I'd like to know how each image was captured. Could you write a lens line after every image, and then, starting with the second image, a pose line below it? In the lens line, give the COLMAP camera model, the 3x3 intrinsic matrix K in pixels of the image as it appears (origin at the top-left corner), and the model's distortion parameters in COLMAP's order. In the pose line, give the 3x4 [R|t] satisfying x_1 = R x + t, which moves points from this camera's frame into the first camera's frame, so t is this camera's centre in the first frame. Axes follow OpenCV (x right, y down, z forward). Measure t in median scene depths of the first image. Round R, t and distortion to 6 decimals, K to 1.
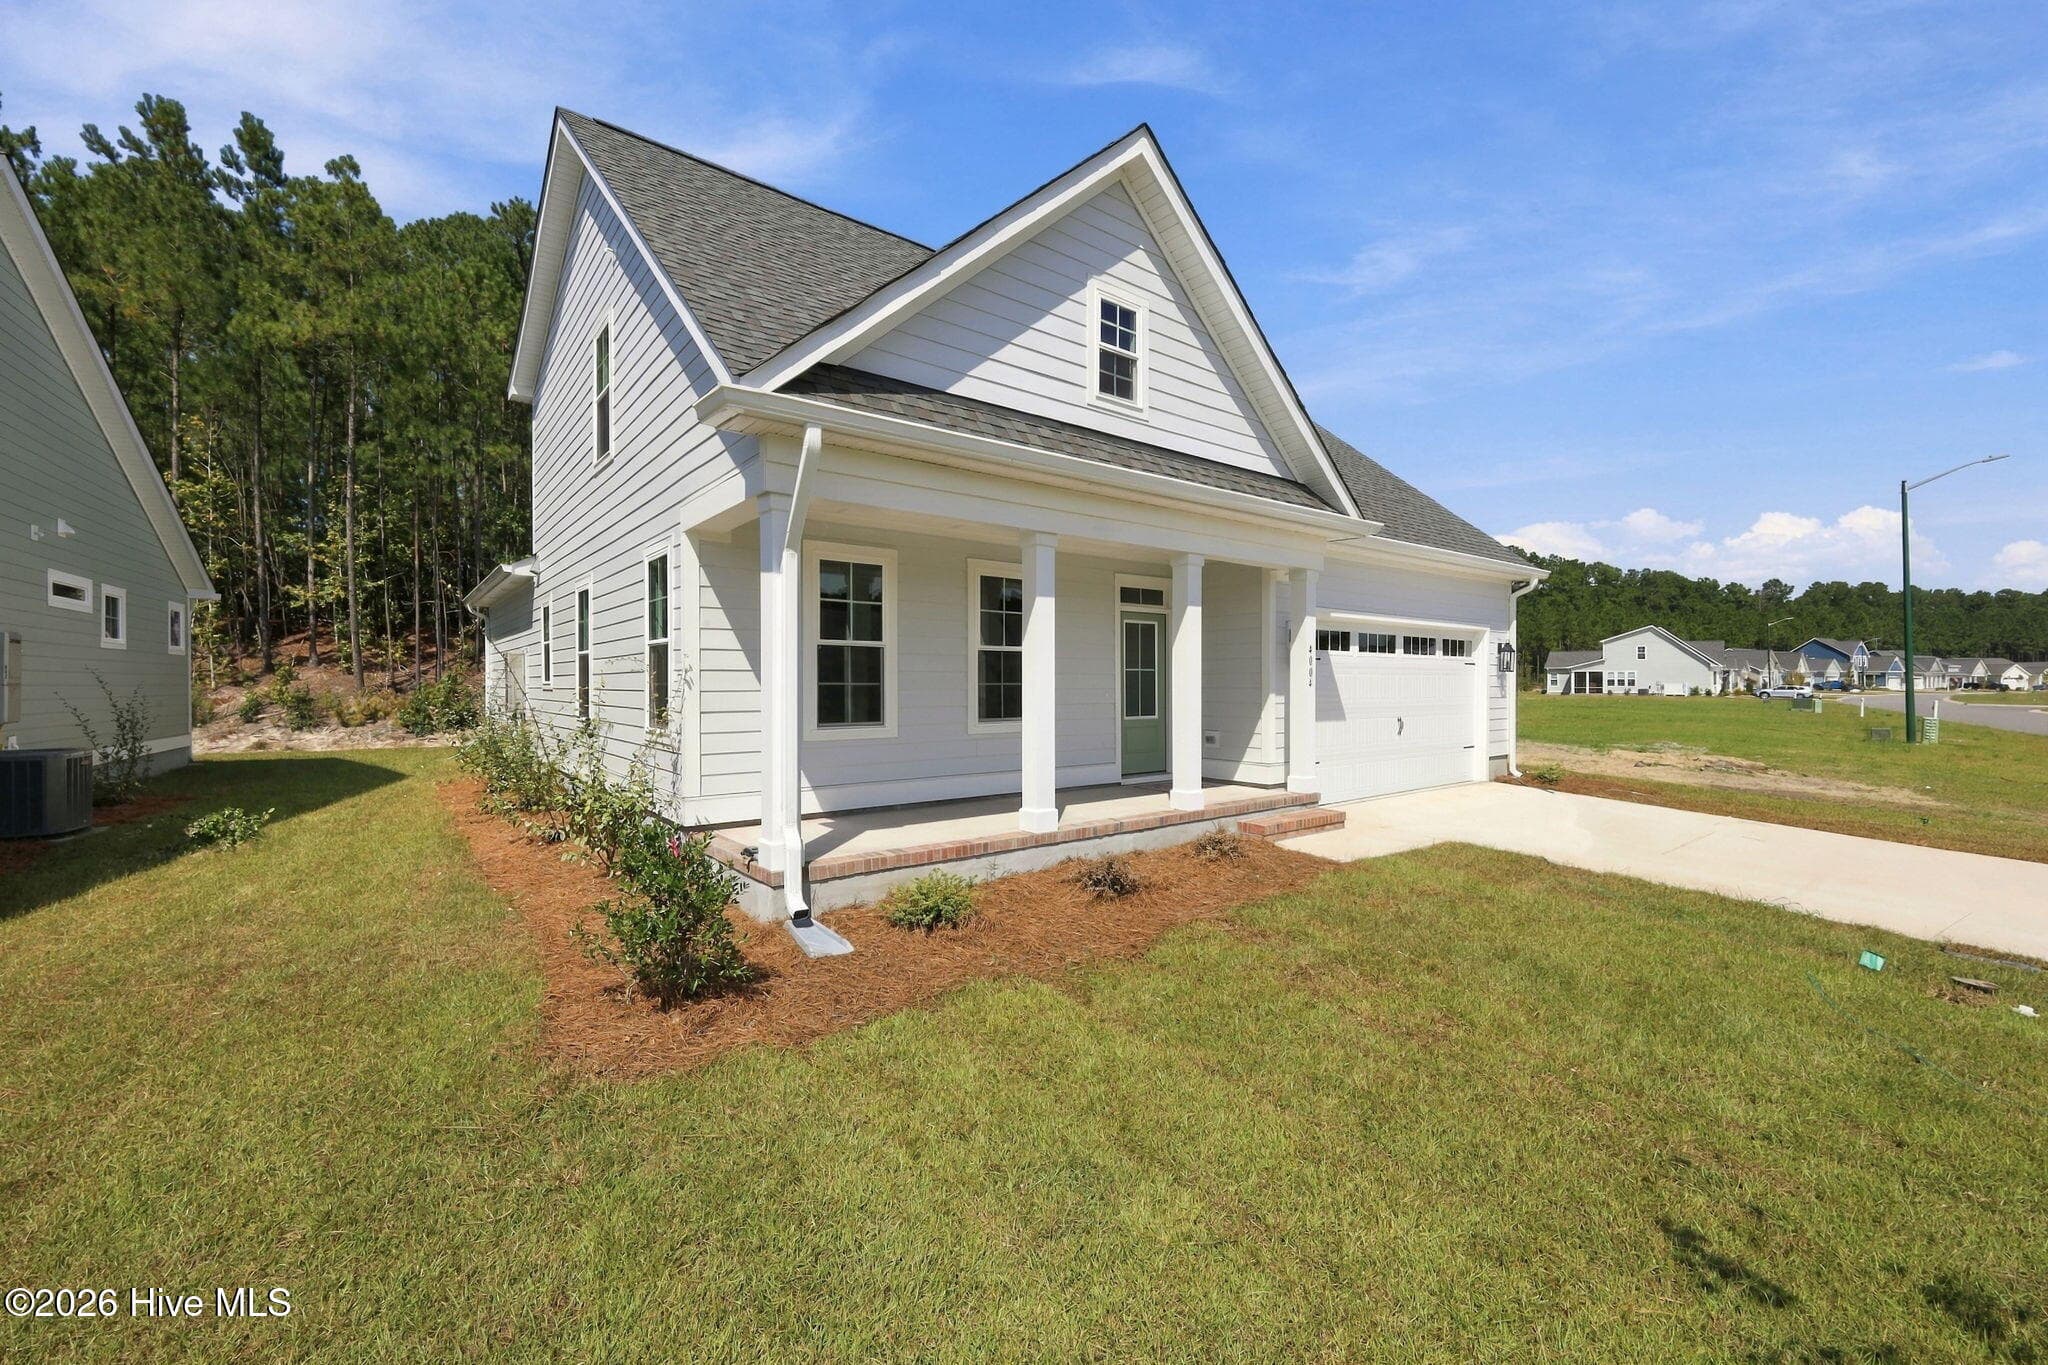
lens RADIAL K [[830.4, 0, 1025.0], [0, 830.4, 684.9], [0, 0, 1]] dist [0.000544, -0.000156]
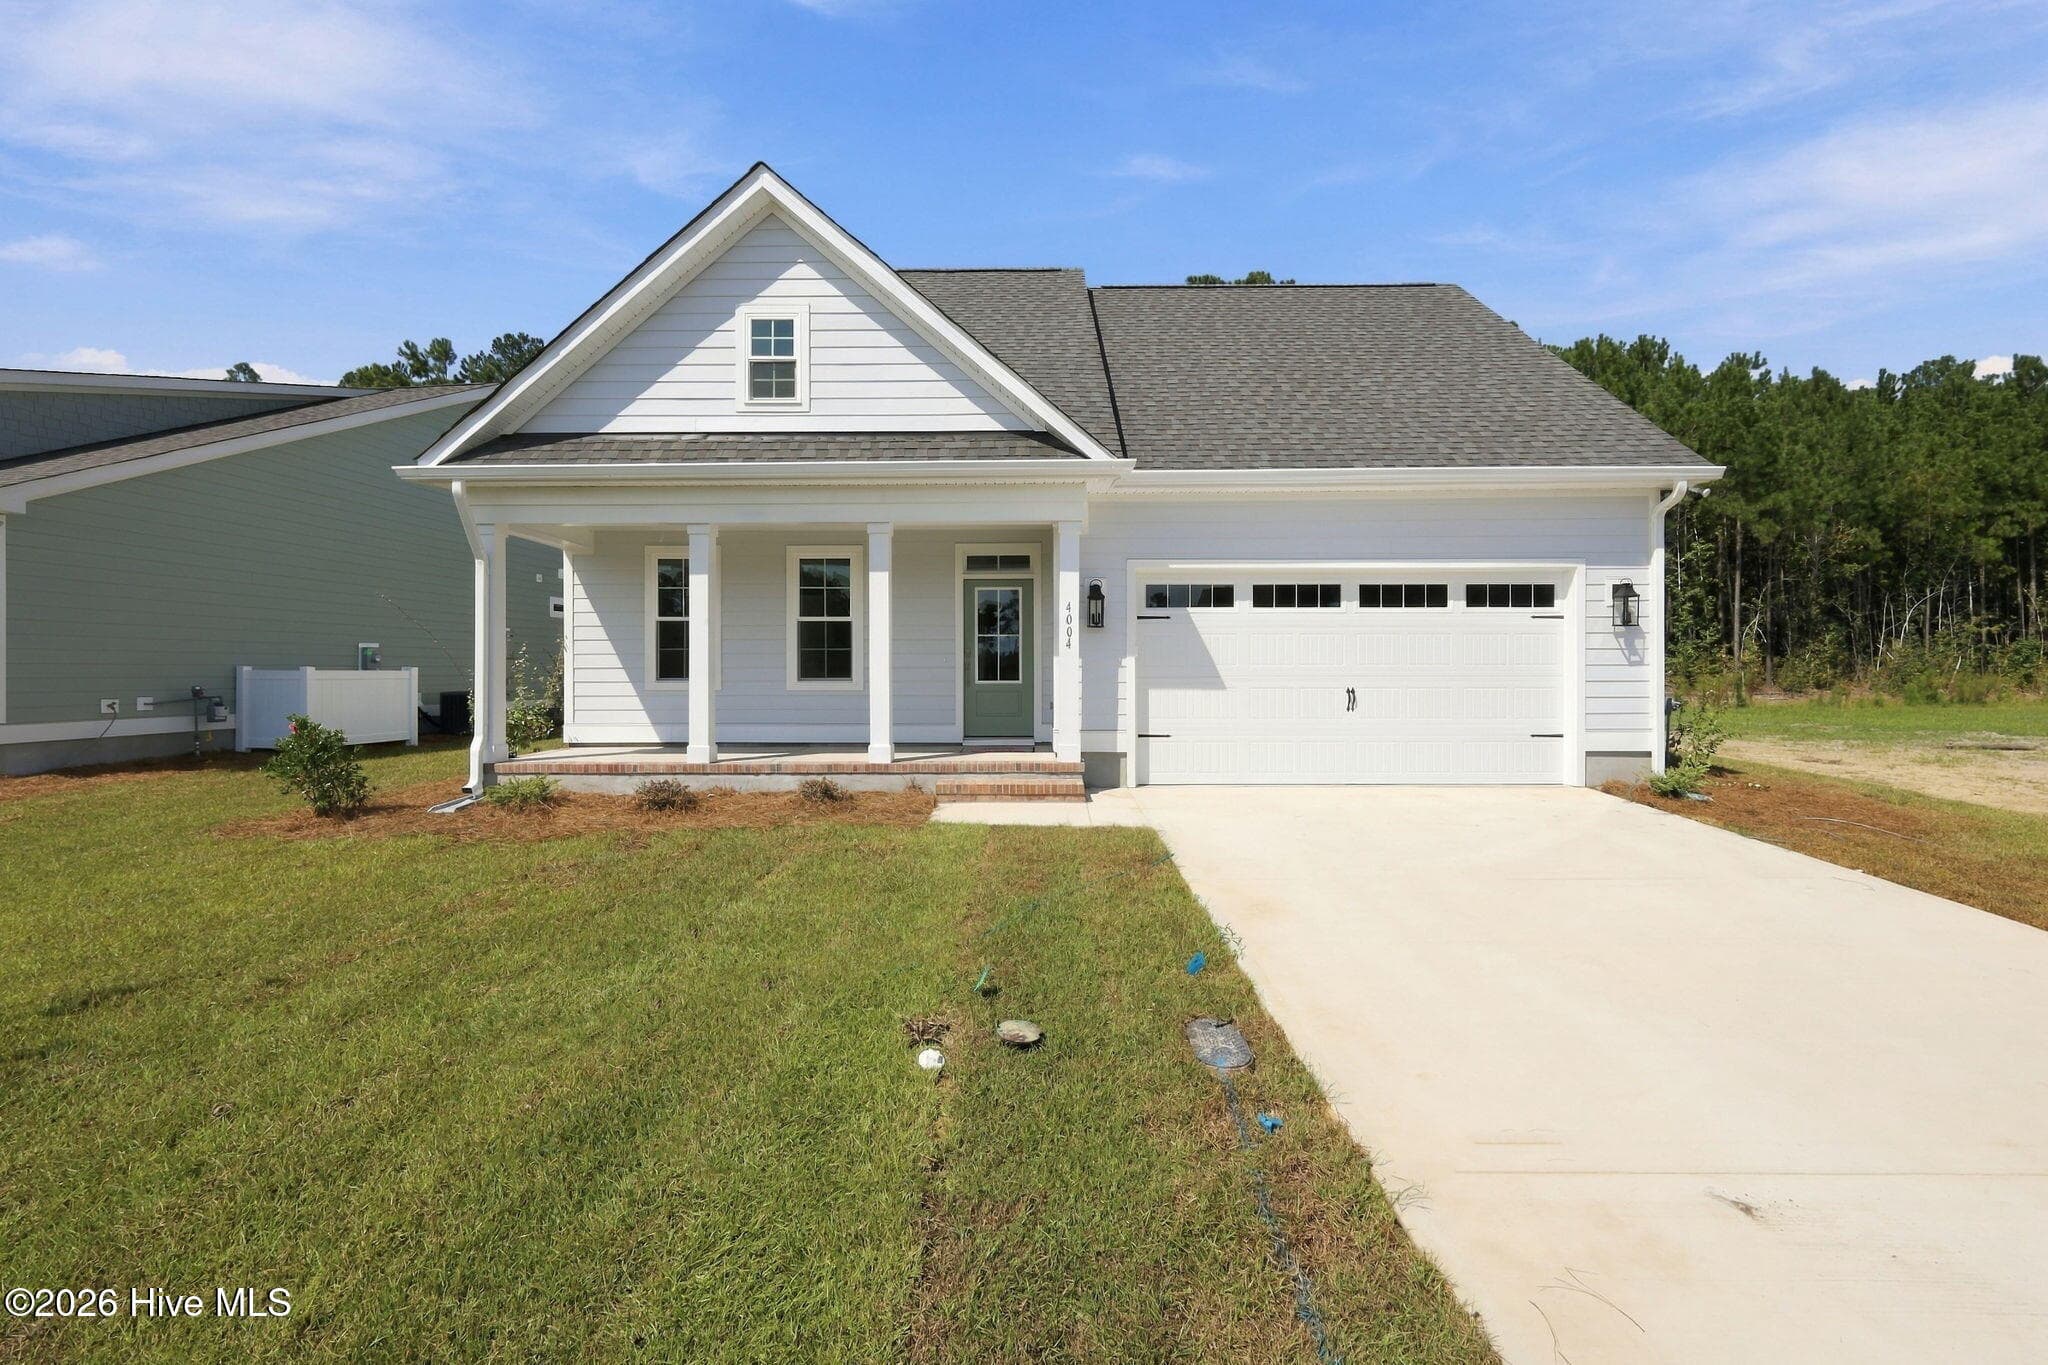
lens RADIAL K [[830.4, 0, 1025.3], [0, 830.4, 668.2], [0, 0, 1]] dist [0.000544, -0.000156]
pose [[0.779949, -0.001367, -0.625841, 0.672175], [0.000178, 0.999998, -0.001962, 0.020192], [0.625843, 0.001418, 0.779948, 0.189803]]
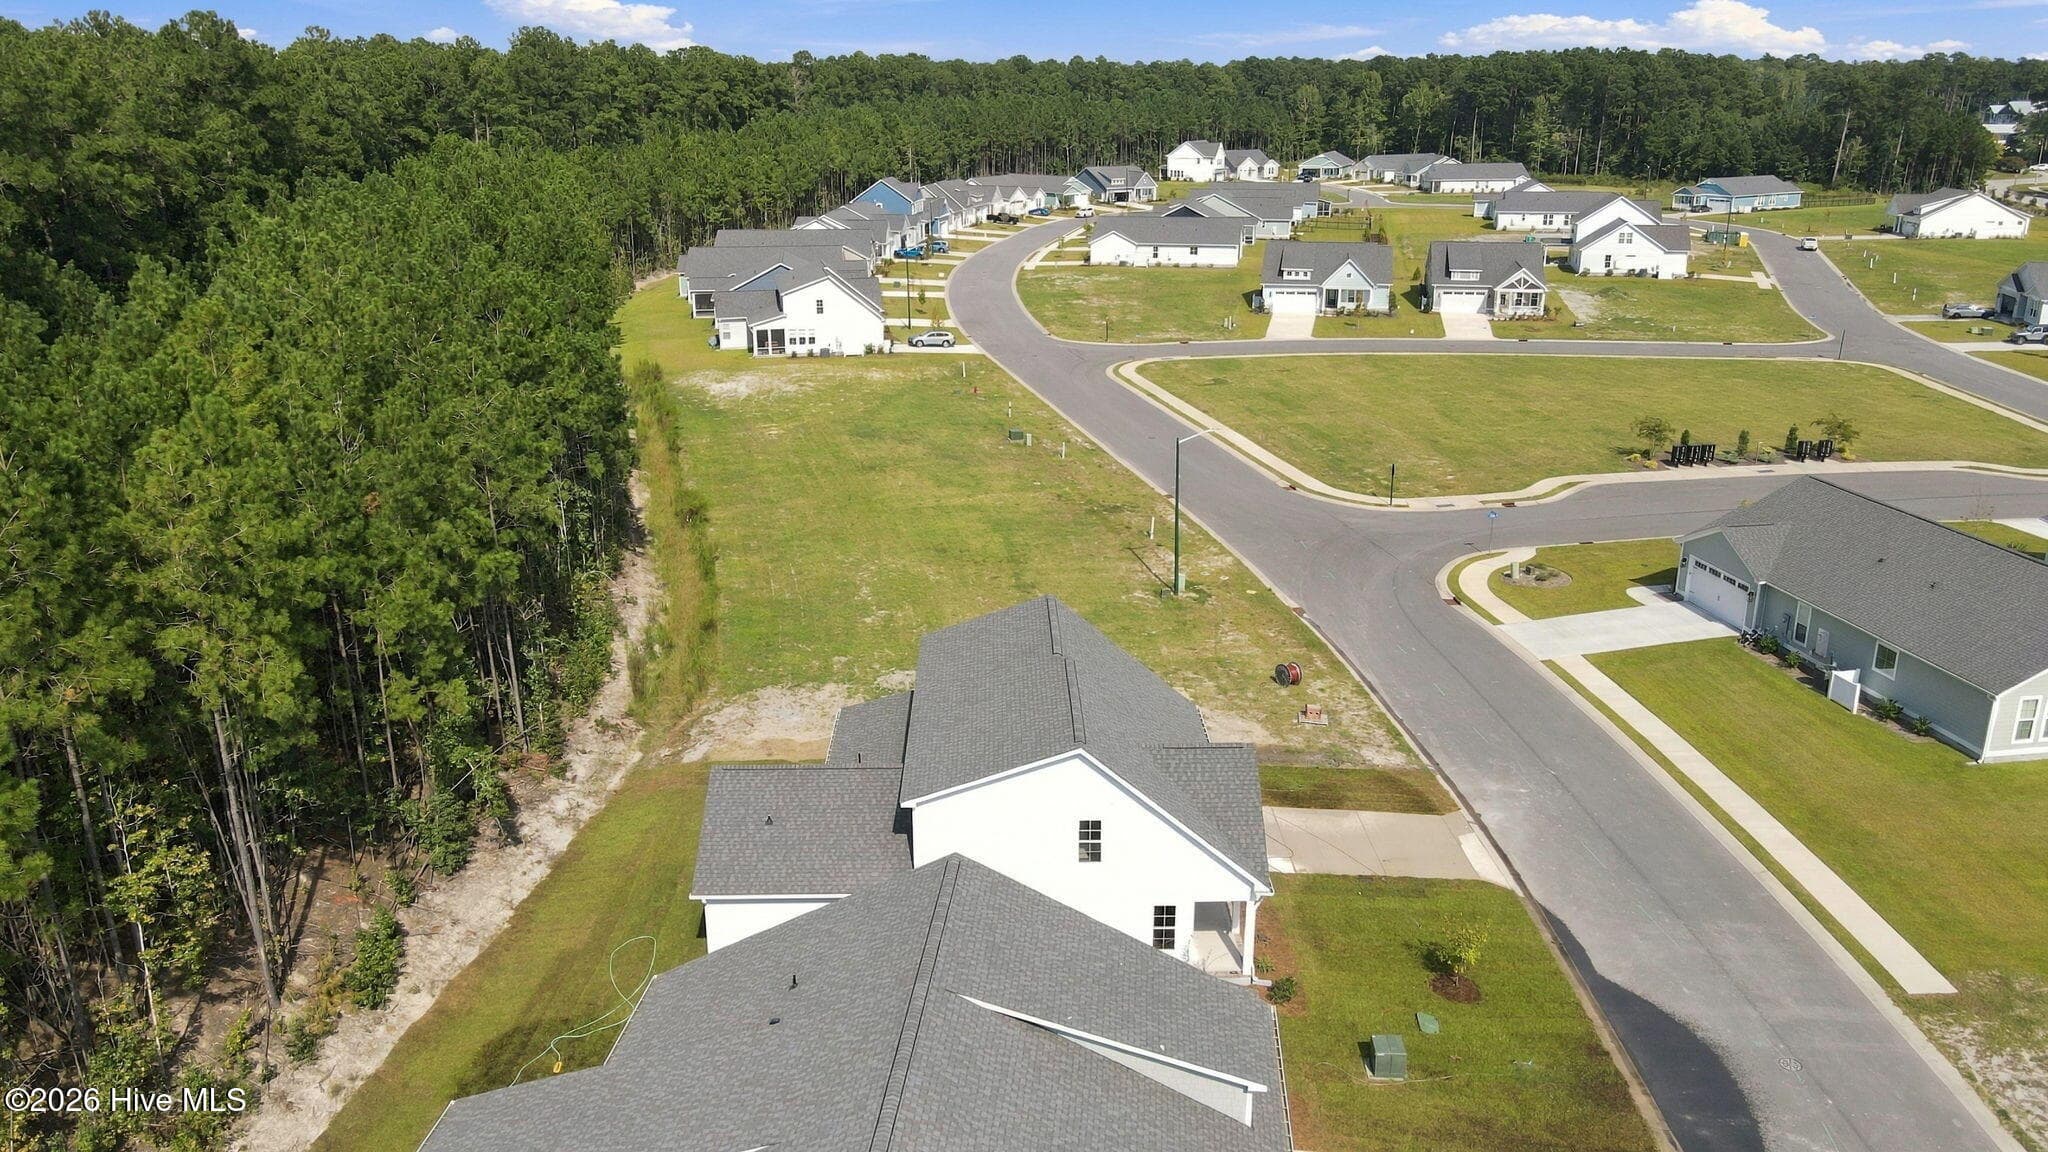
lens RADIAL K [[1511.4, 0, 1013.8], [0, 1511.4, 570.7], [0, 0, 1]] dist [0.008433, 0.009878]
pose [[0.608199, -0.244750, 0.755110, -3.005956], [0.000752, 0.951456, 0.307785, -1.948237], [-0.793784, -0.186627, 0.578859, -1.024901]]
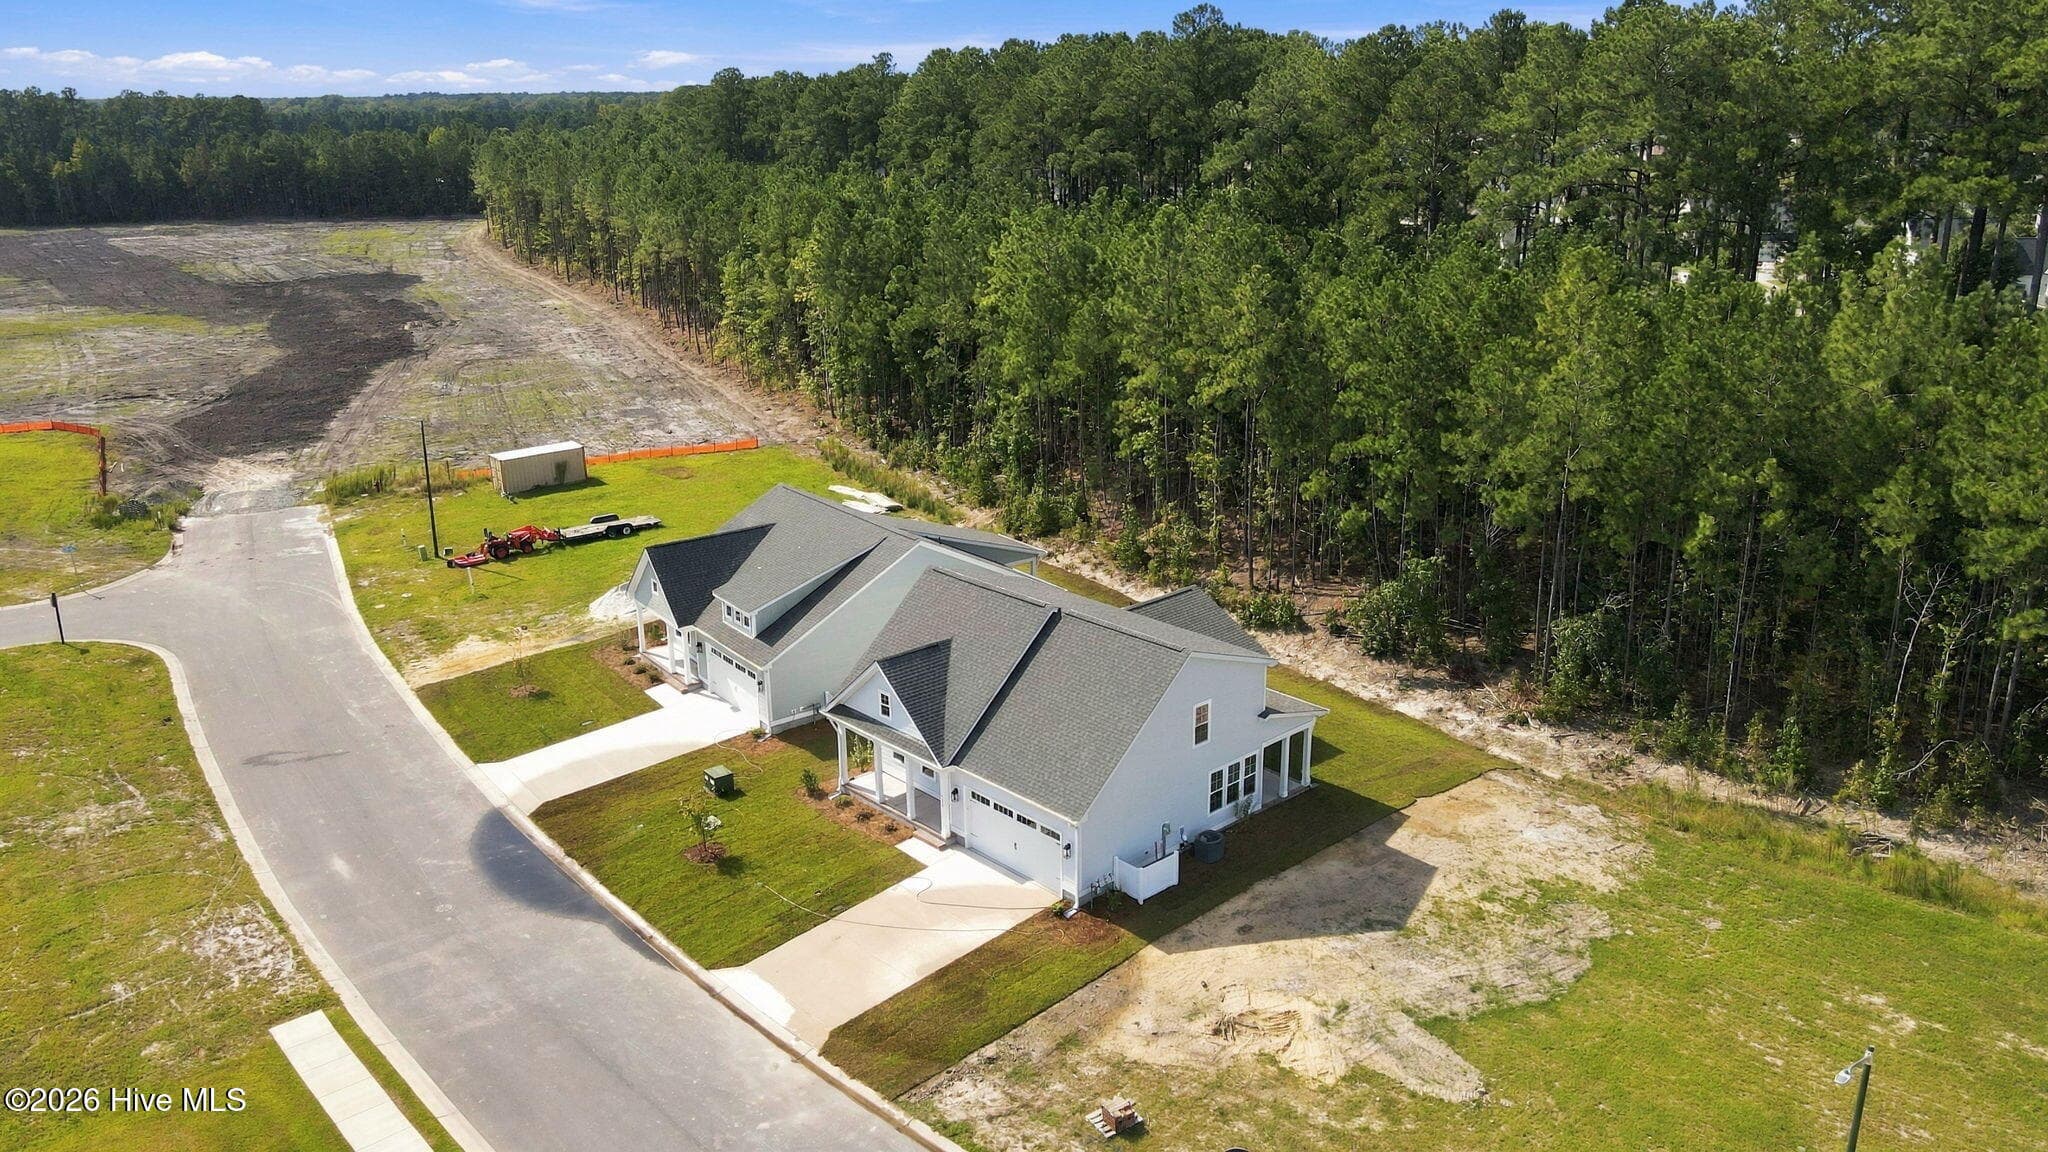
lens RADIAL K [[1511.4, 0, 1016.8], [0, 1511.4, 591.0], [0, 0, 1]] dist [0.008433, 0.009878]
pose [[0.072805, 0.316823, -0.945686, 4.216598], [0.014868, 0.947753, 0.318660, -1.982300], [0.997235, -0.037261, 0.064291, 0.716264]]
